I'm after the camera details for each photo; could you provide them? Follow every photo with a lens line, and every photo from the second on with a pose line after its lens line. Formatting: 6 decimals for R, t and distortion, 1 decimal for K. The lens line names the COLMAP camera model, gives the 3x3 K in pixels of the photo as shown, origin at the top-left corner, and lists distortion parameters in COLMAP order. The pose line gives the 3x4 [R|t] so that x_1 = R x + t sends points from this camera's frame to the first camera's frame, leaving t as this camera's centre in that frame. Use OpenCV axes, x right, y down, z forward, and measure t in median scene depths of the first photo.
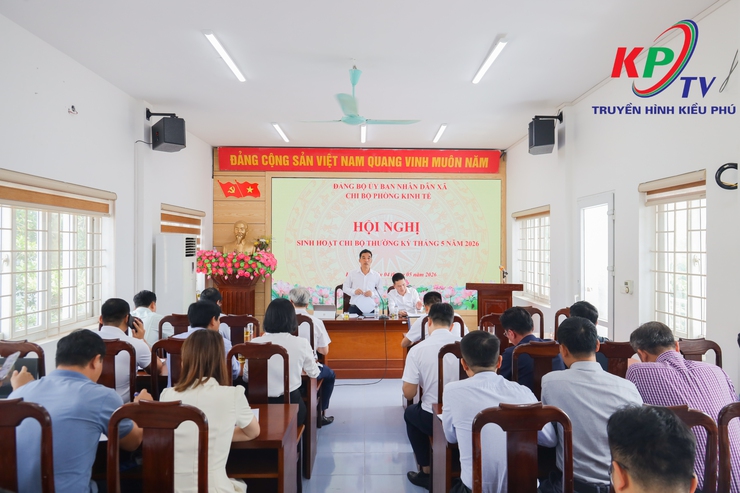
lens RADIAL K [[509.8, 0, 370.0], [0, 509.8, 246.5], [0, 0, 1]] dist [0.000463, -0.000010]
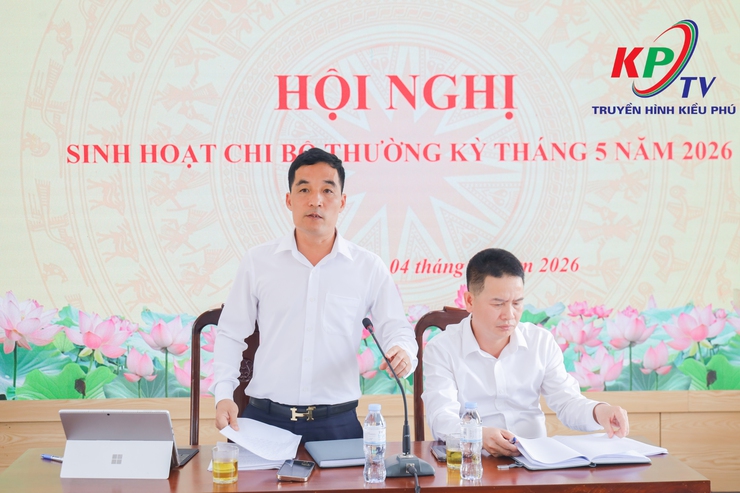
lens RADIAL K [[1584.8, 0, 370.0], [0, 1584.8, 246.5], [0, 0, 1]] dist [-0.018795, 0.021757]
pose [[0.999734, -0.012345, 0.019477, 0.000631], [0.011589, 0.999194, 0.038437, 0.011260], [-0.019936, -0.038201, 0.999071, 0.150008]]
